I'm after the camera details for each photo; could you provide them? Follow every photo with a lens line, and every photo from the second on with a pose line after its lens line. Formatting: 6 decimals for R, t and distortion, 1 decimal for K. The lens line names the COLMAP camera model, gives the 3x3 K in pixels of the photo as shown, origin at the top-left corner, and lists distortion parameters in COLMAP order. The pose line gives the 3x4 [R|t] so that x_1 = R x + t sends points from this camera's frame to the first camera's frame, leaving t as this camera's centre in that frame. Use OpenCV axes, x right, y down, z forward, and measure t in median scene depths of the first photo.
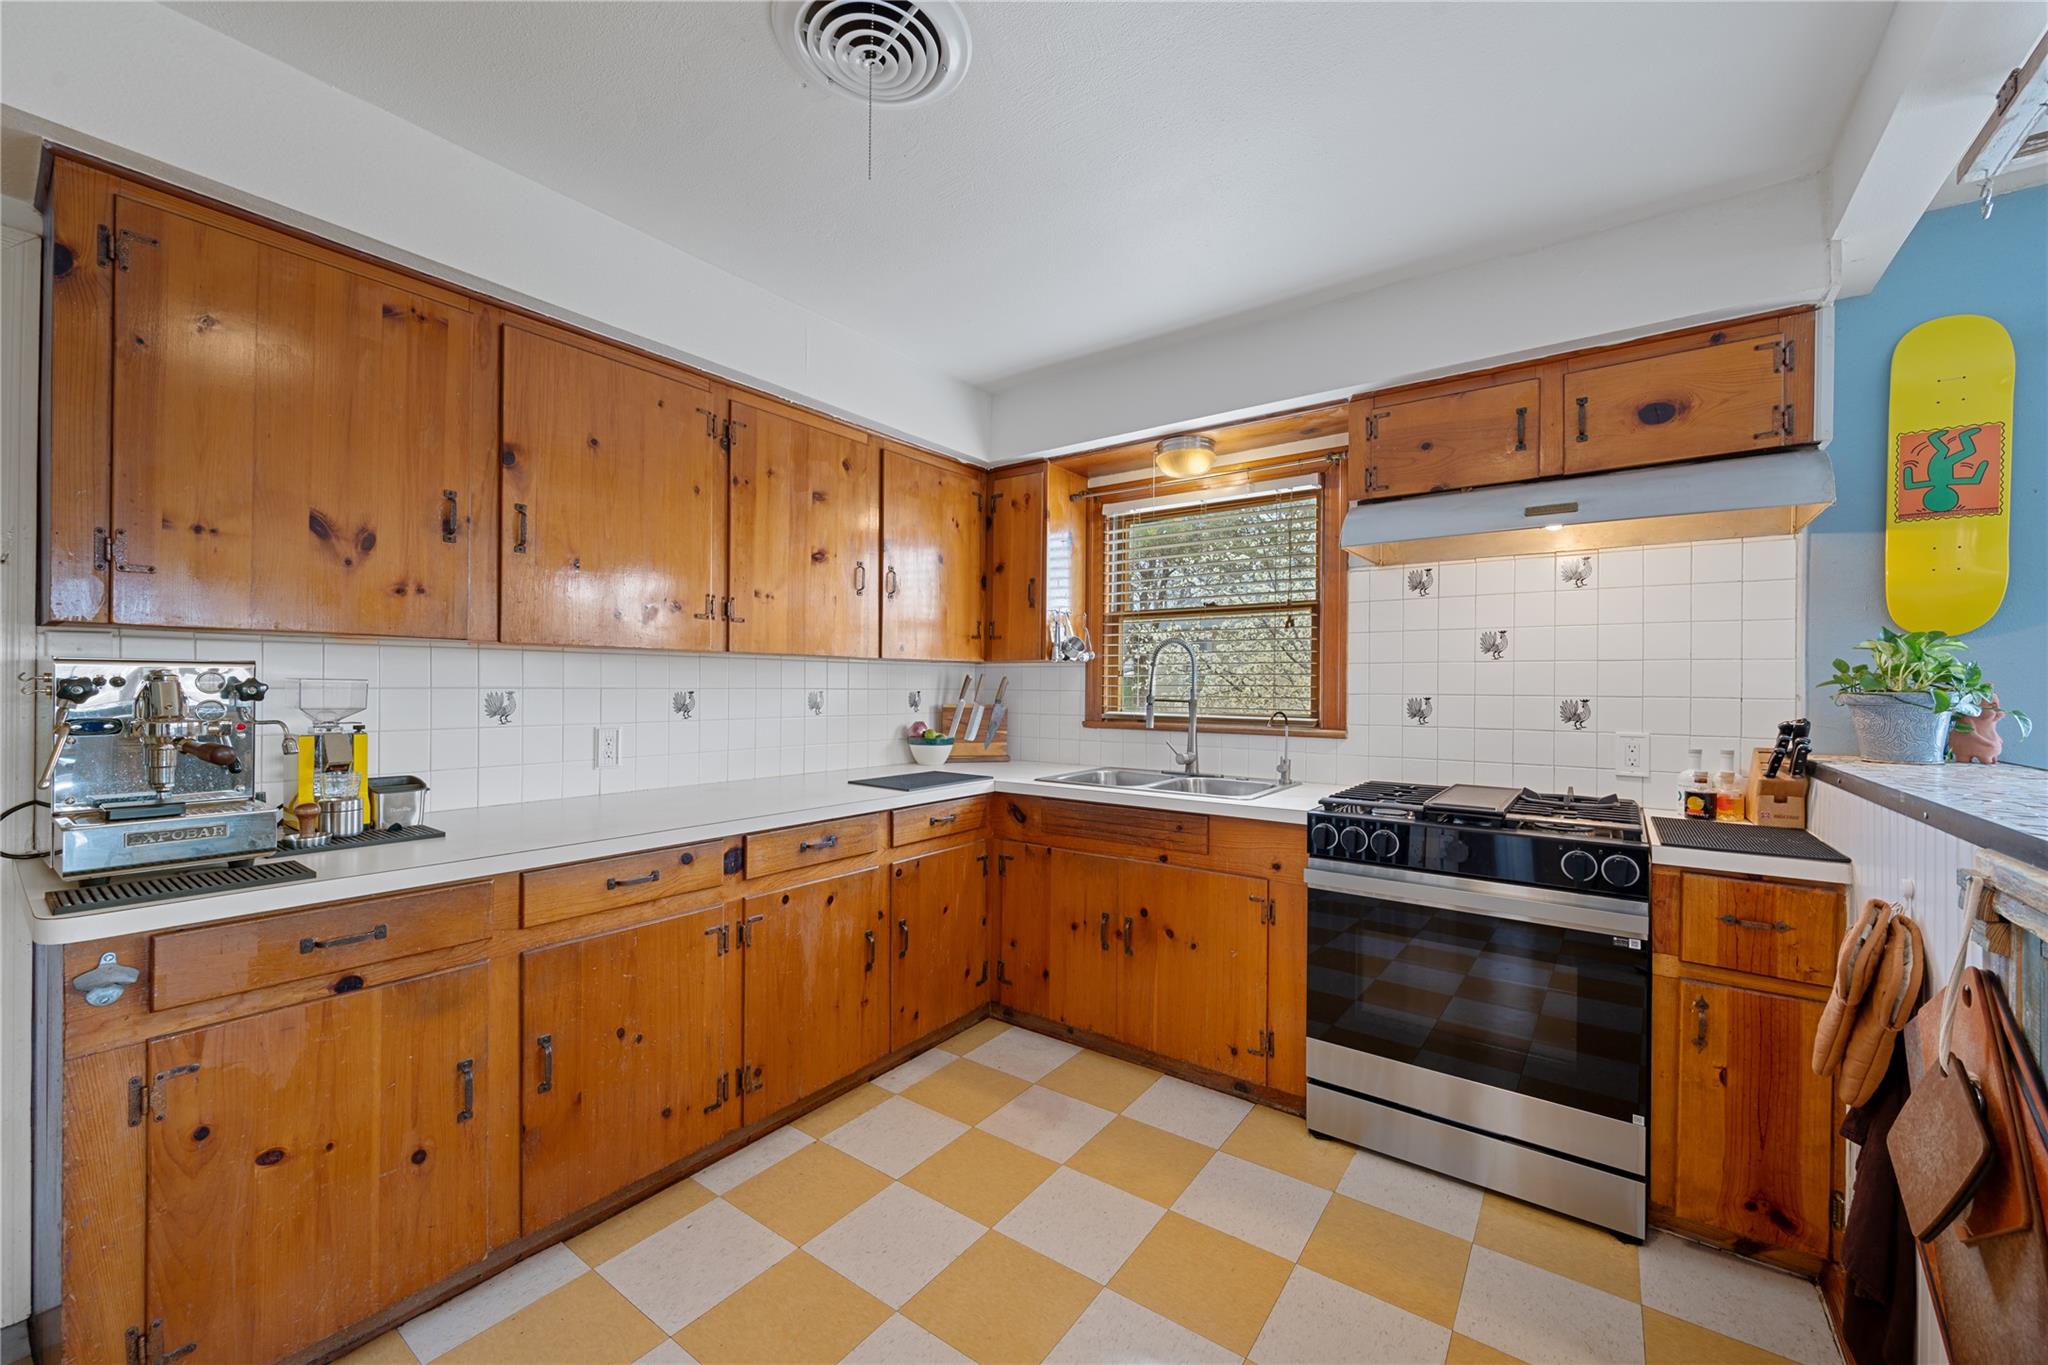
lens RADIAL K [[797.9, 0, 1029.5], [0, 797.9, 688.2], [0, 0, 1]] dist [-0.001813, -0.000602]
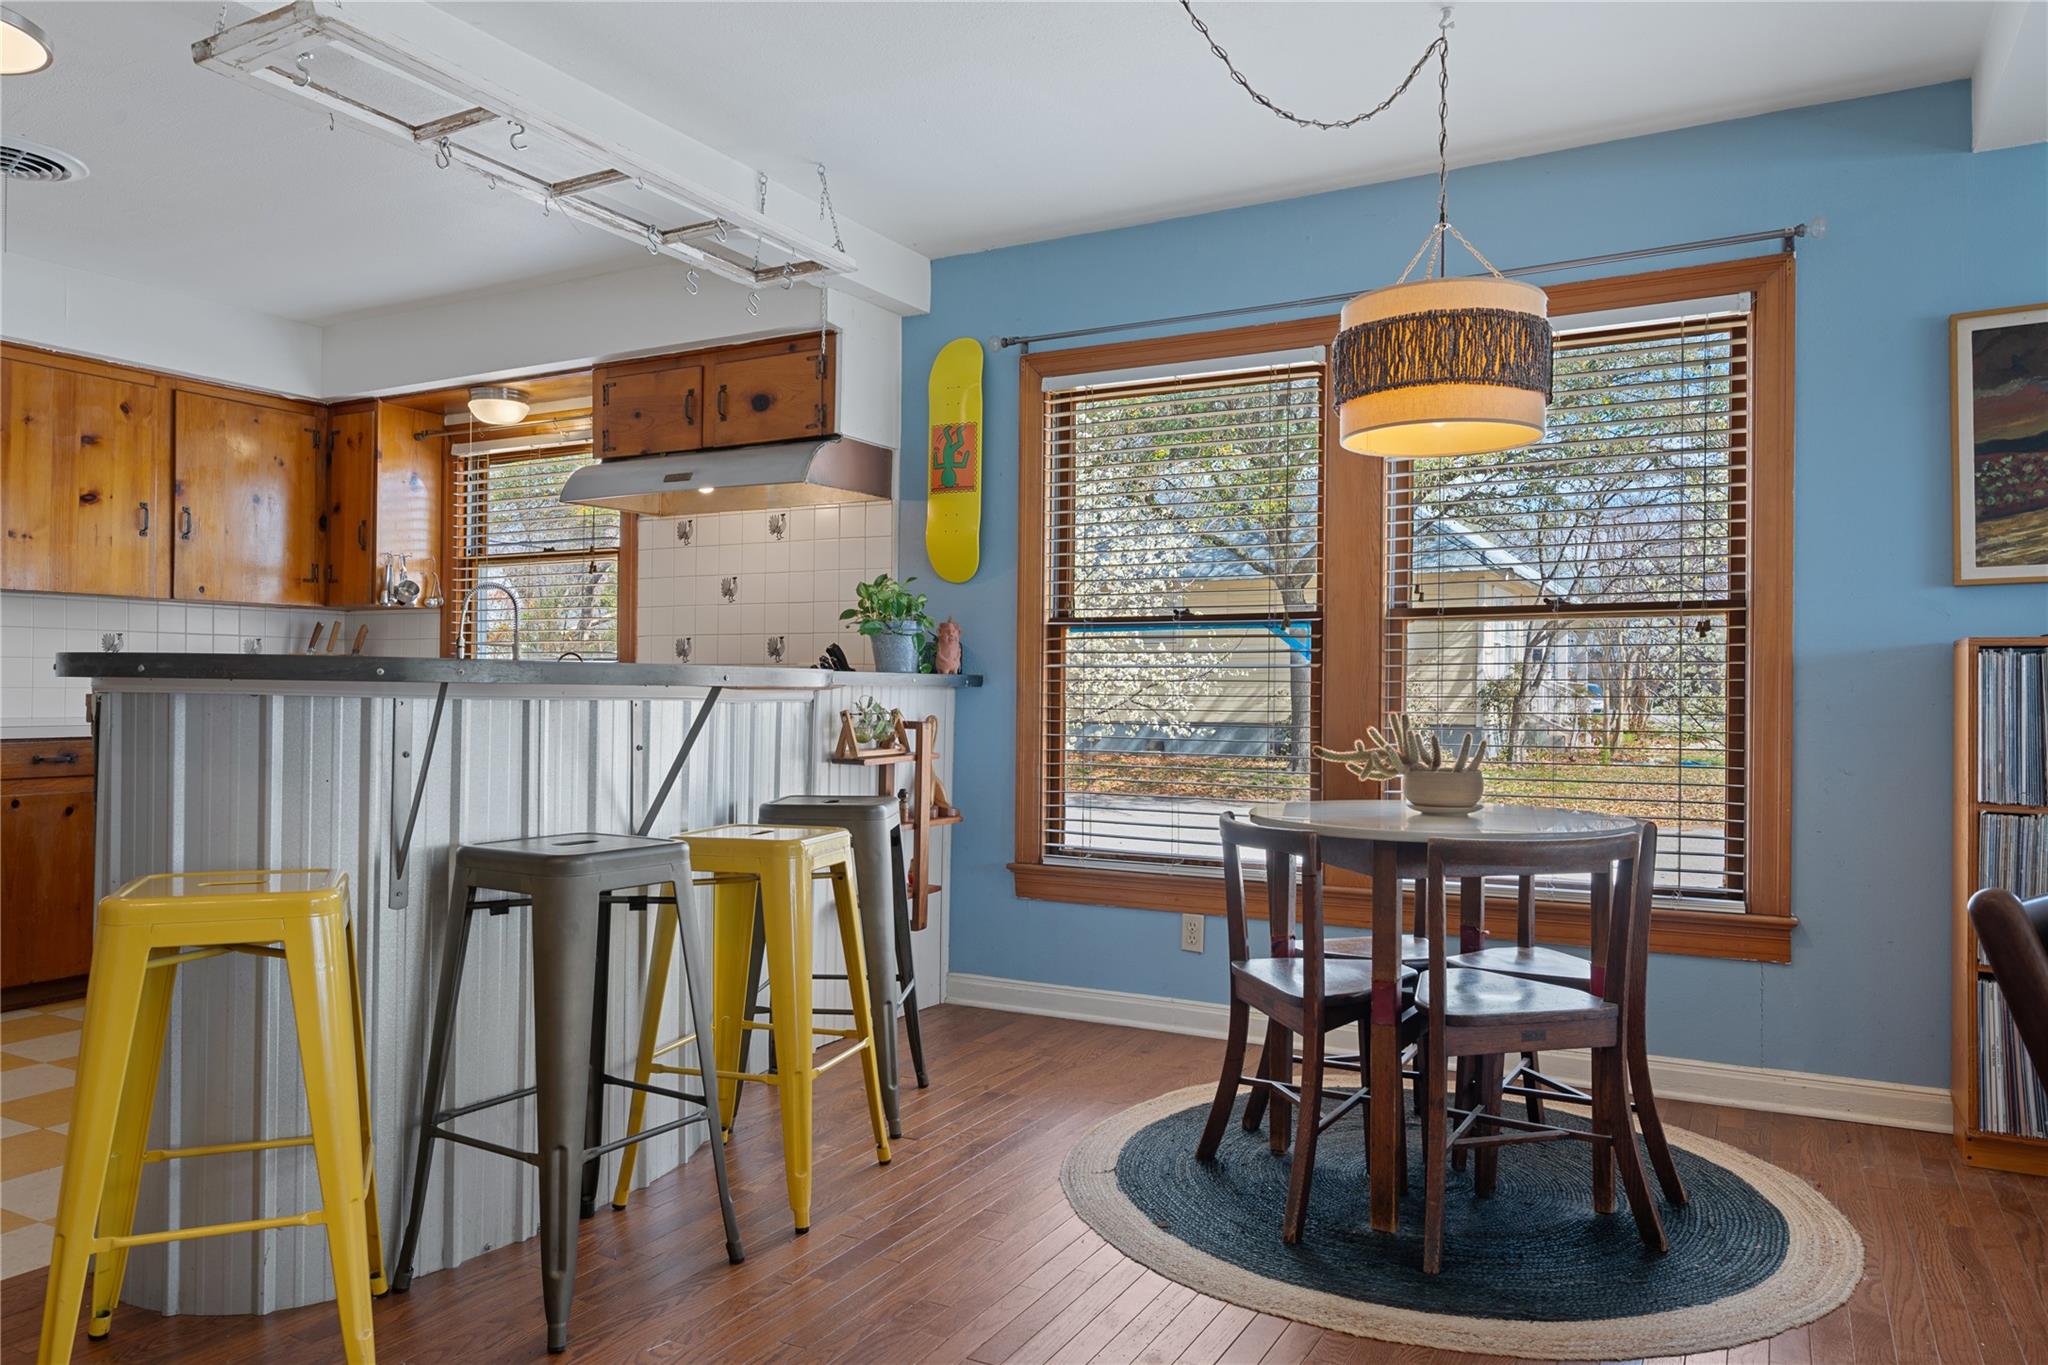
lens RADIAL K [[1333.9, 0, 1015.6], [0, 1333.9, 690.7], [0, 0, 1]] dist [-0.008598, -0.003672]
pose [[0.989558, -0.000438, 0.144134, 0.655220], [-0.000029, 0.999995, 0.003239, 0.076000], [-0.144135, -0.003210, 0.989553, -0.847172]]
